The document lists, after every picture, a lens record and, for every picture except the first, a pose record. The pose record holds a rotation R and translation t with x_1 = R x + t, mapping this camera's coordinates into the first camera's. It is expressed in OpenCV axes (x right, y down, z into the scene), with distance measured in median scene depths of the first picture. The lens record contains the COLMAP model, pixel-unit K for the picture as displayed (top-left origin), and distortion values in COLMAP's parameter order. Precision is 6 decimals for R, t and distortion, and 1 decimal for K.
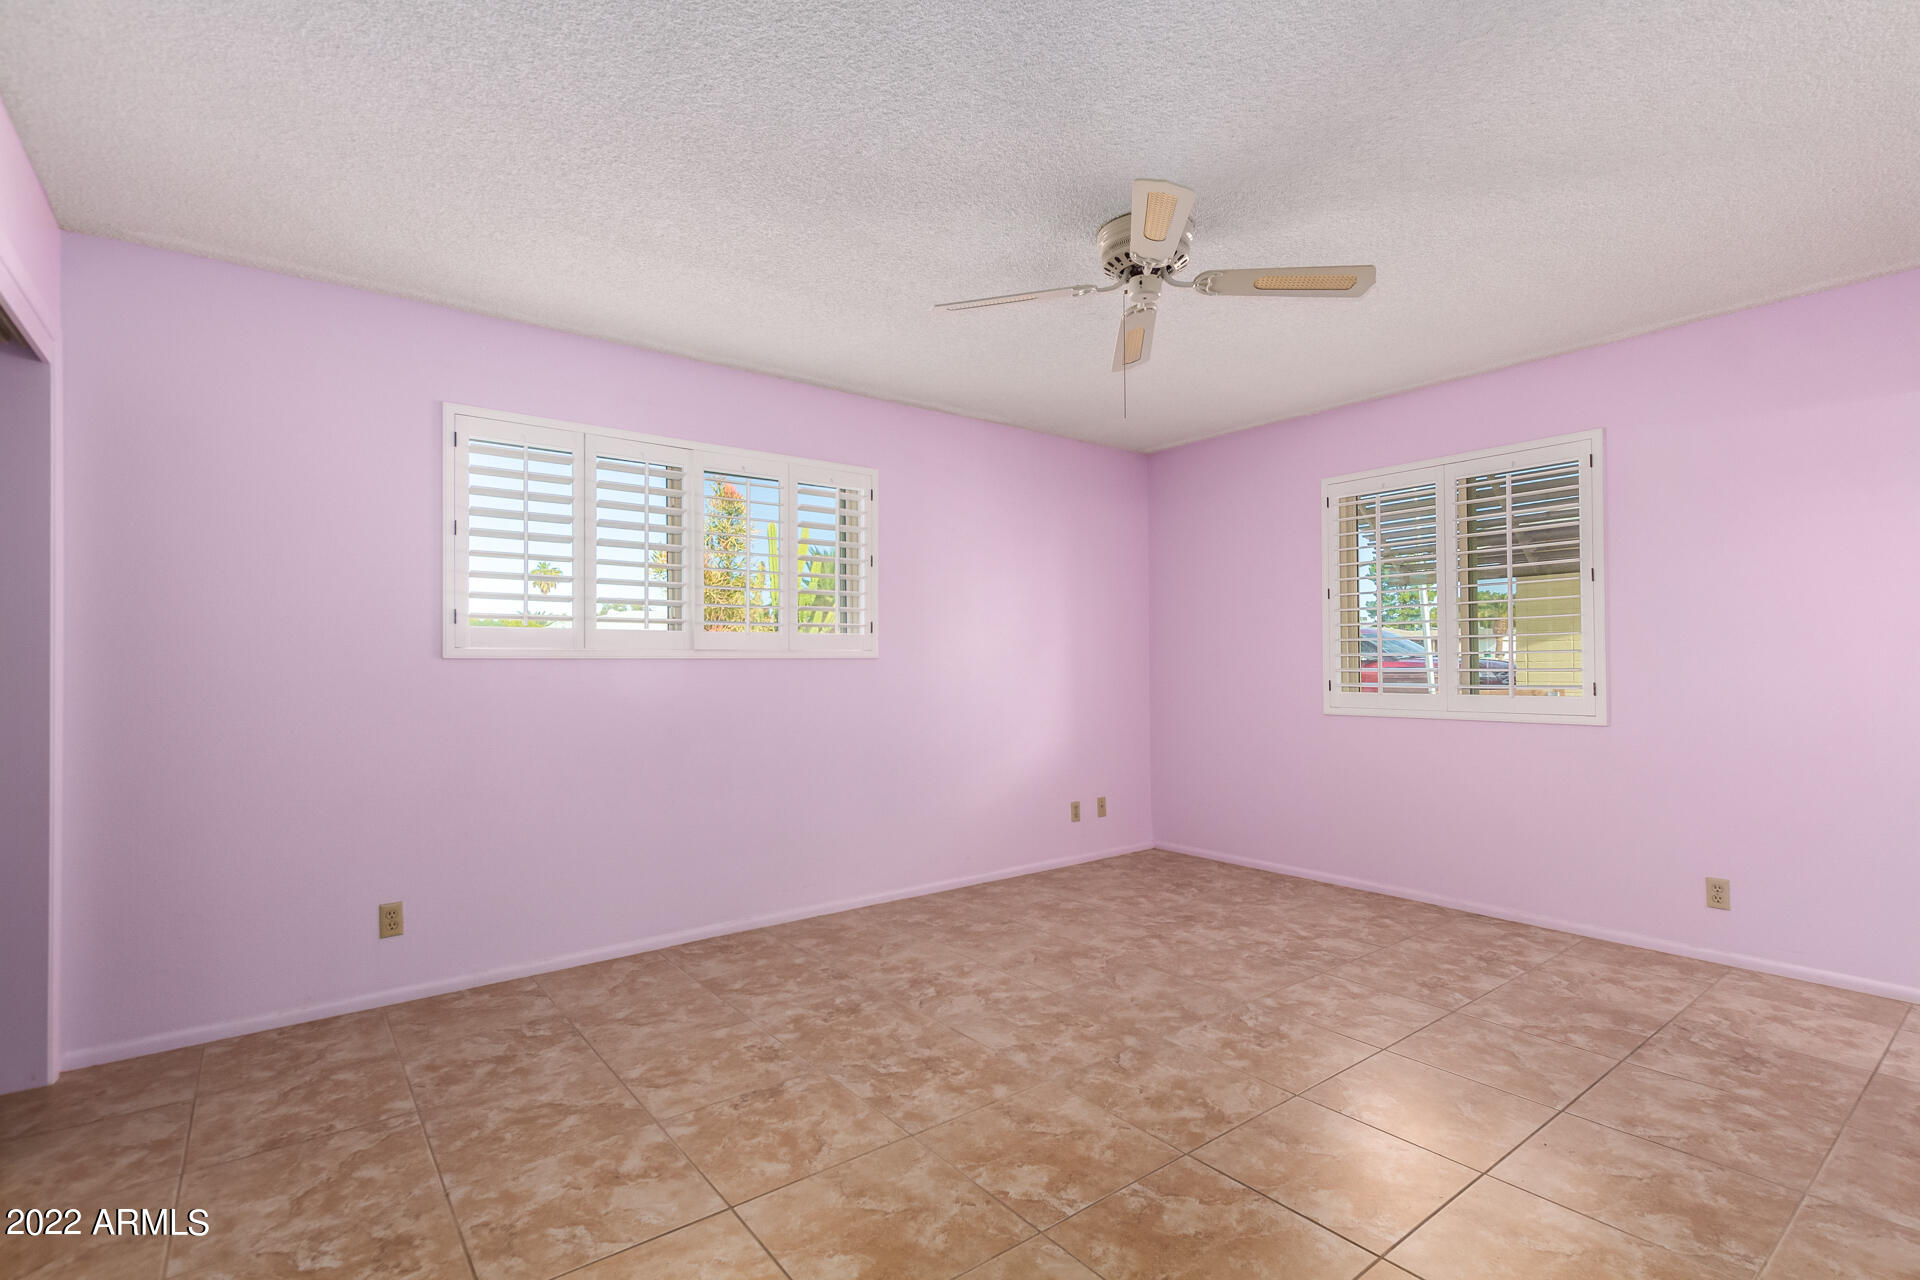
lens RADIAL K [[880.8, 0, 992.6], [0, 880.8, 649.8], [0, 0, 1]] dist [0.004354, -0.002770]
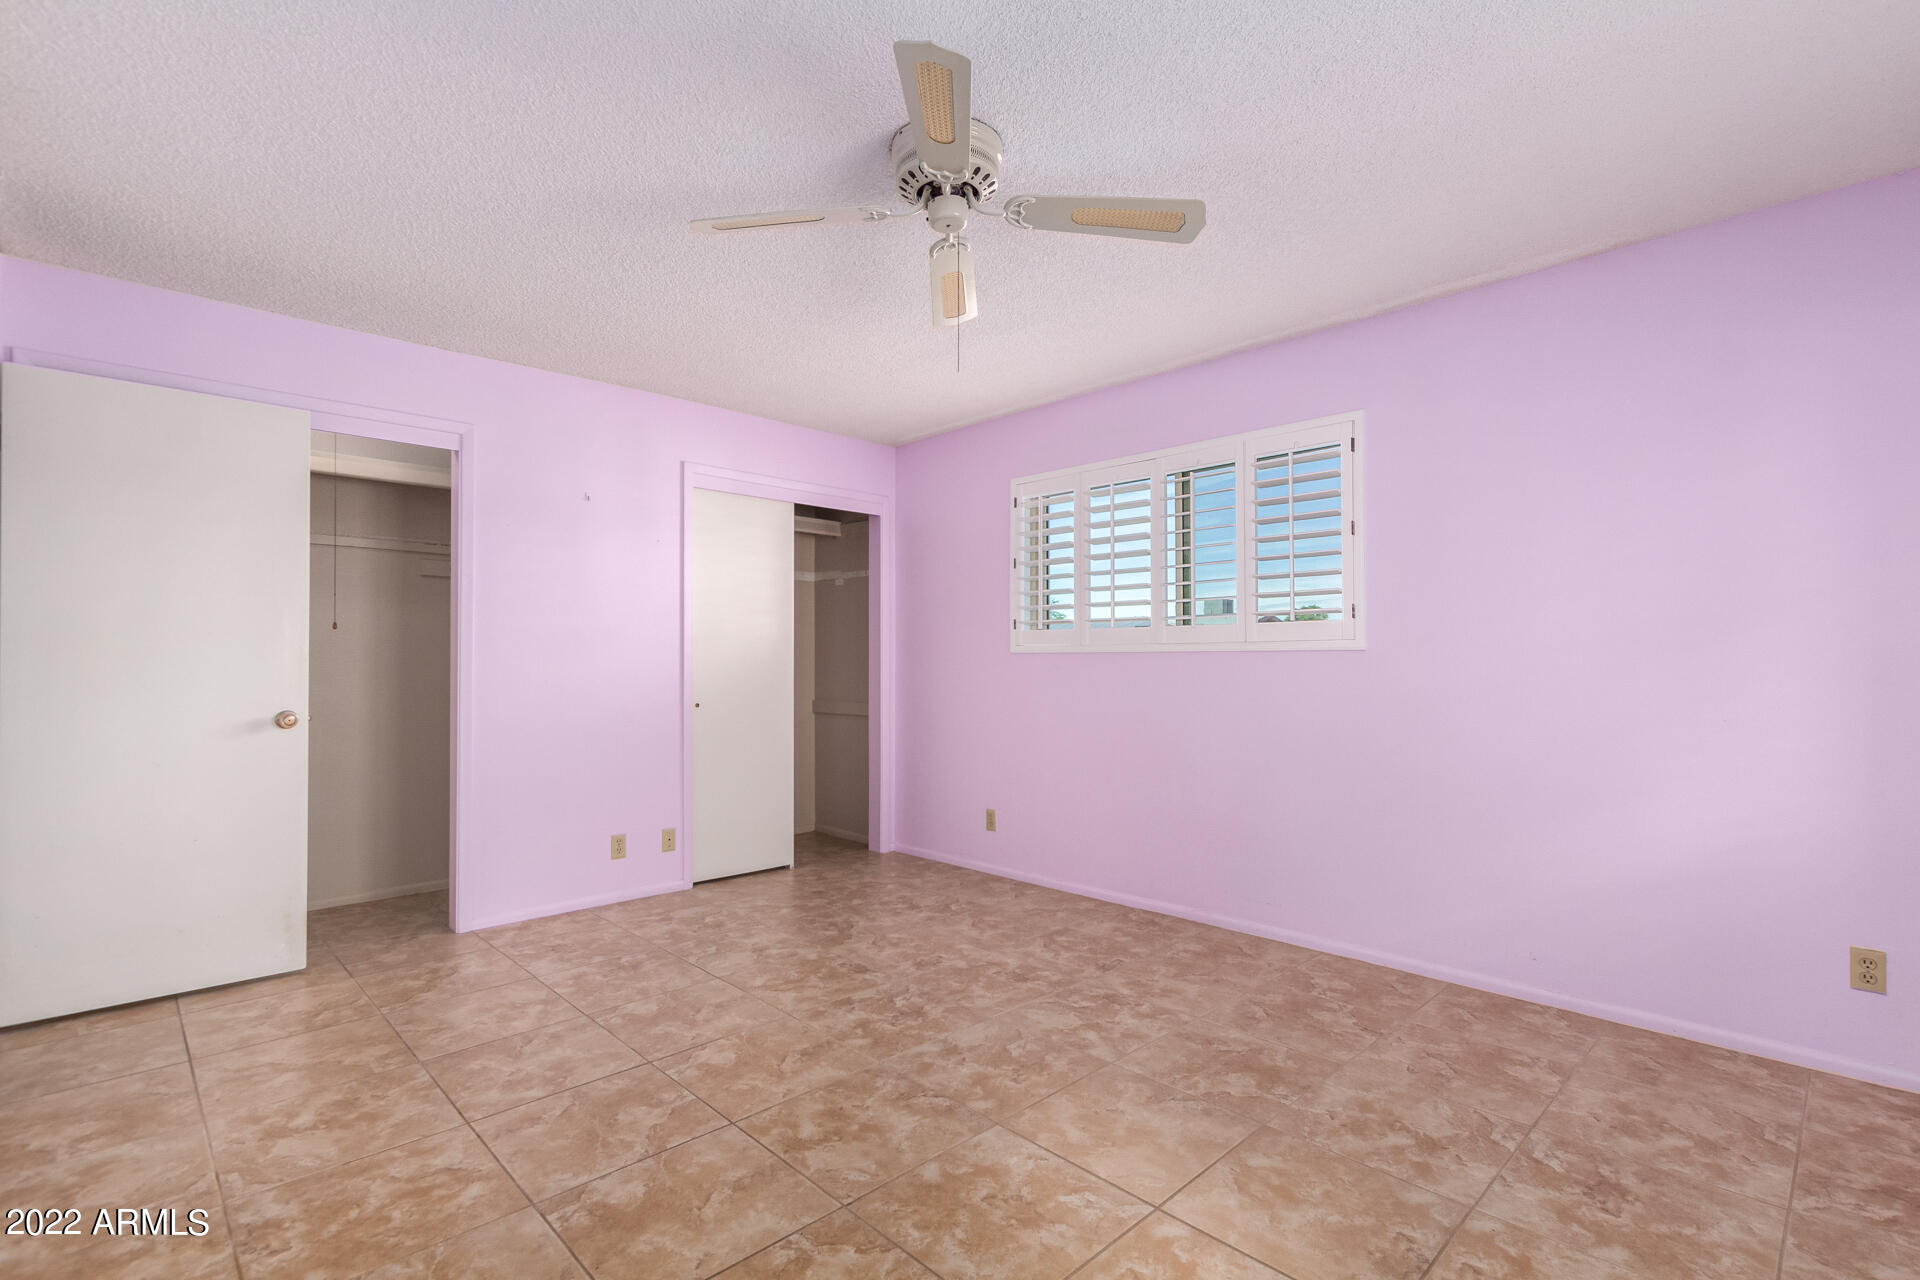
lens RADIAL K [[880.8, 0, 946.8], [0, 880.8, 653.0], [0, 0, 1]] dist [0.004354, -0.002770]
pose [[0.094993, -0.000902, -0.995478, 0.810780], [0.015693, 0.999877, 0.000592, 0.007835], [0.995354, -0.015679, 0.094996, 0.728196]]
